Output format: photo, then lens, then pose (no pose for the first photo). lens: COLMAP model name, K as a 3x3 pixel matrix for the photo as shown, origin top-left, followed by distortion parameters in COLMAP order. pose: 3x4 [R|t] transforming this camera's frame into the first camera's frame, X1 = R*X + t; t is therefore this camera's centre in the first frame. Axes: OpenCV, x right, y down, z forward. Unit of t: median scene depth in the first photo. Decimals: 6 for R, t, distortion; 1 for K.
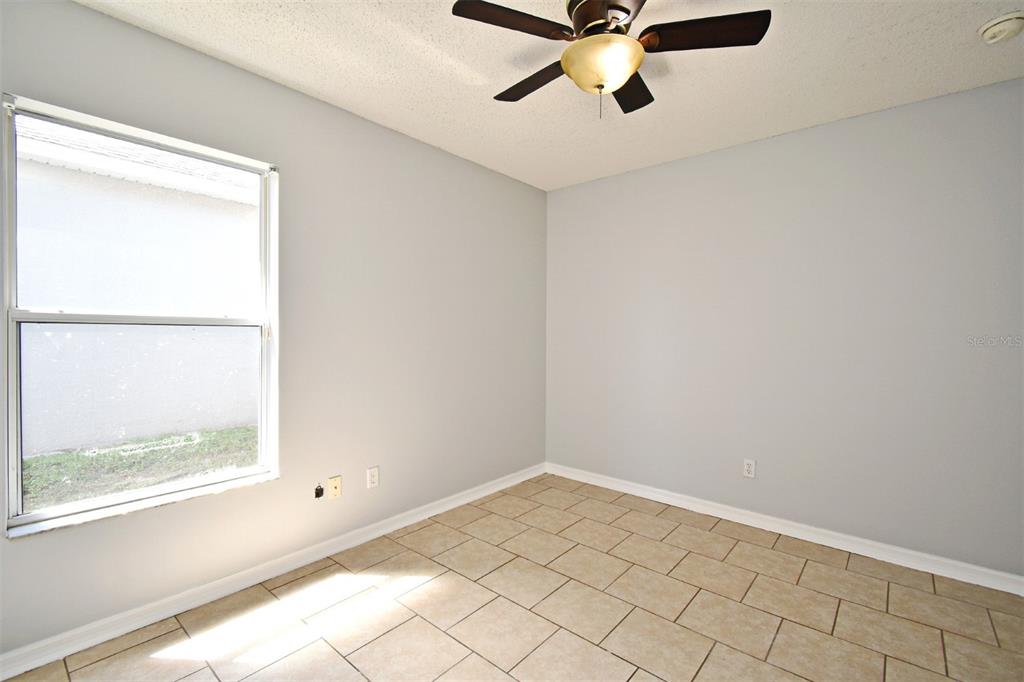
lens RADIAL K [[456.8, 0, 510.3], [0, 456.8, 333.8], [0, 0, 1]] dist [0.004070, -0.001967]
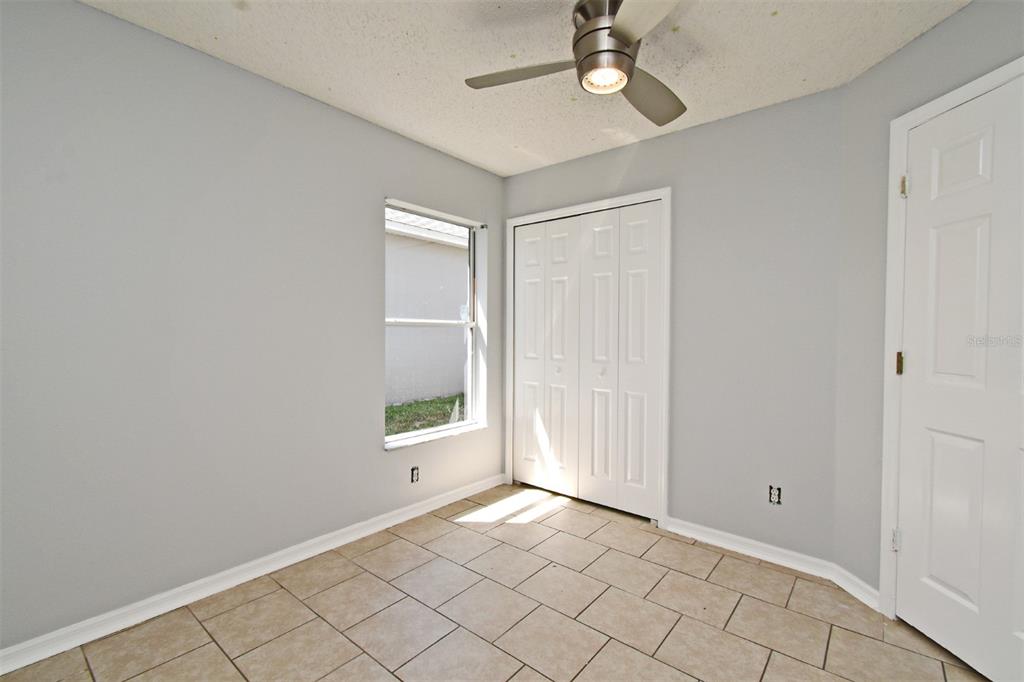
lens RADIAL K [[456.8, 0, 509.2], [0, 456.8, 336.3], [0, 0, 1]] dist [0.004070, -0.001967]
pose [[0.999638, 0.005479, 0.026360, -0.553492], [-0.005631, 0.999968, 0.005700, -0.001129], [-0.026328, -0.005847, 0.999636, -0.636464]]
